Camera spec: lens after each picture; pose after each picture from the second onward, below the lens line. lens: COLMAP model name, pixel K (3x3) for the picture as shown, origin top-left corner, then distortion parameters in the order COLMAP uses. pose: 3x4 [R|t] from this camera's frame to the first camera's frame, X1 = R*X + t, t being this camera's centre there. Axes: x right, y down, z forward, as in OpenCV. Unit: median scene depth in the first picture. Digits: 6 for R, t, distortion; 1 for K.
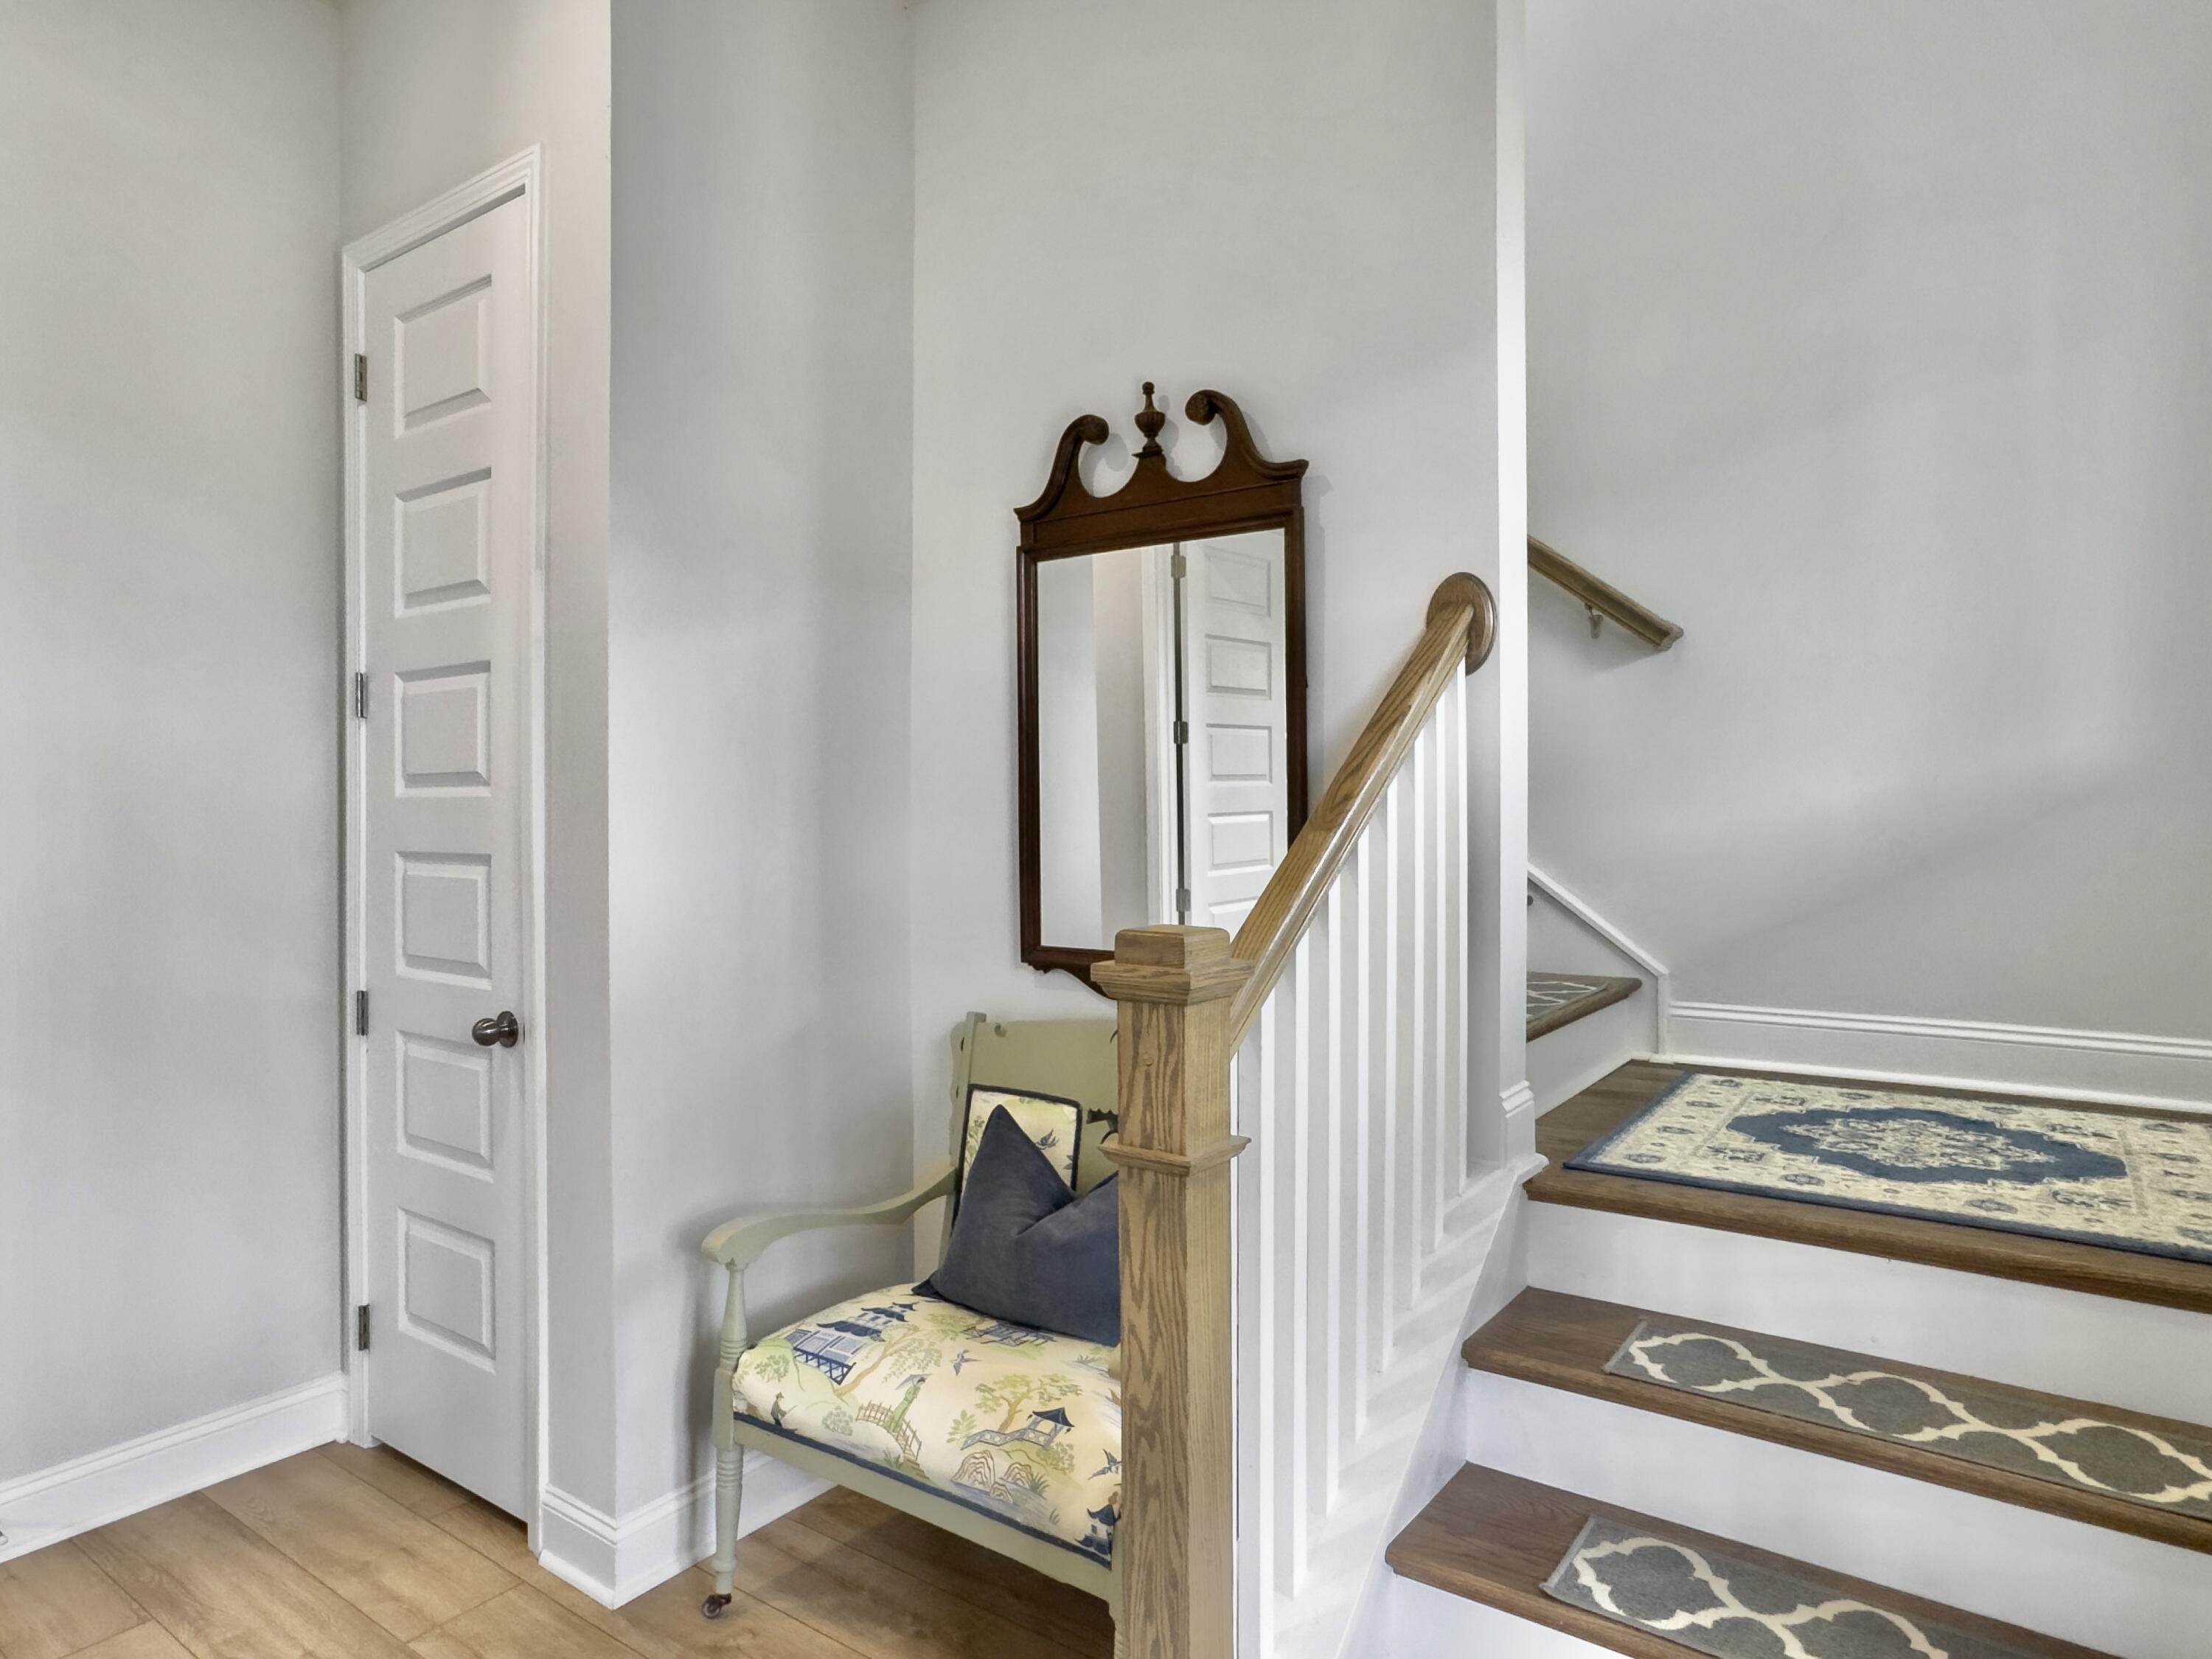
lens RADIAL K [[1323.3, 0, 1068.8], [0, 1323.3, 829.7], [0, 0, 1]] dist [-0.063722, 0.050120]
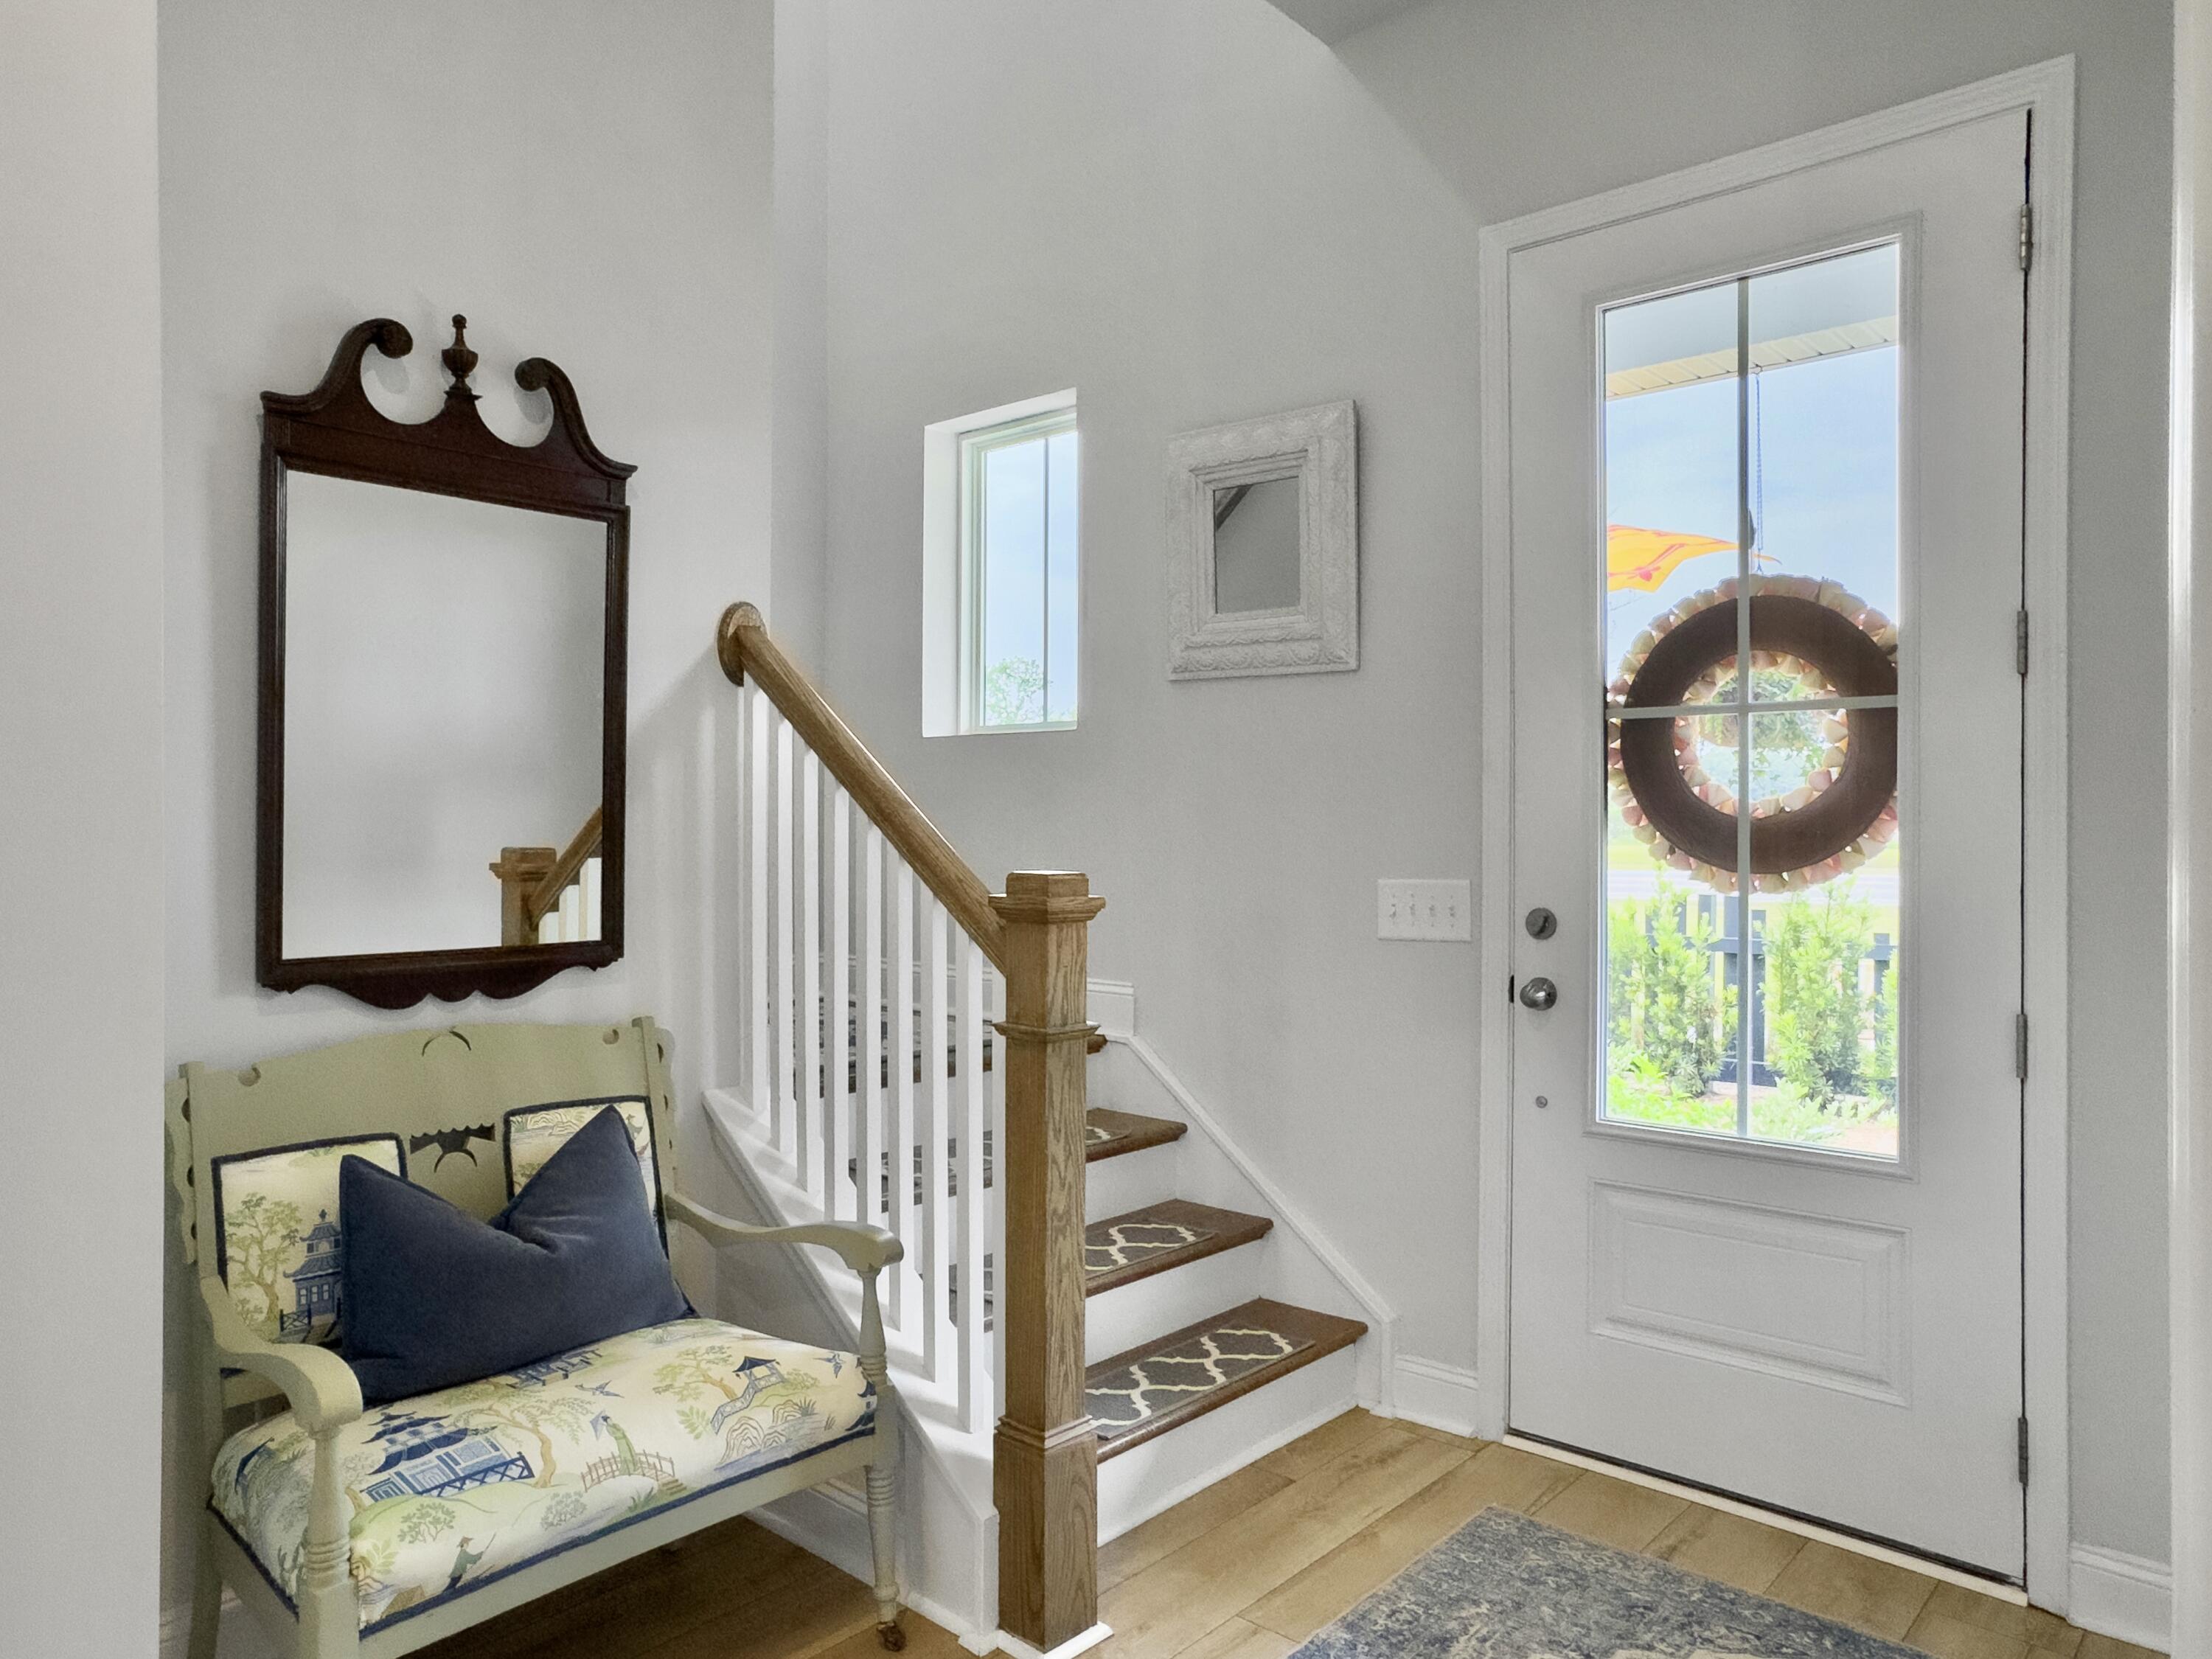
lens RADIAL K [[1452.3, 0, 1116.1], [0, 1452.3, 823.3], [0, 0, 1]] dist [-0.068023, 0.083690]
pose [[0.106268, -0.001349, 0.994337, -0.965910], [0.009999, 0.999950, 0.000288, 0.014242], [-0.994287, 0.009912, 0.106276, 0.499237]]
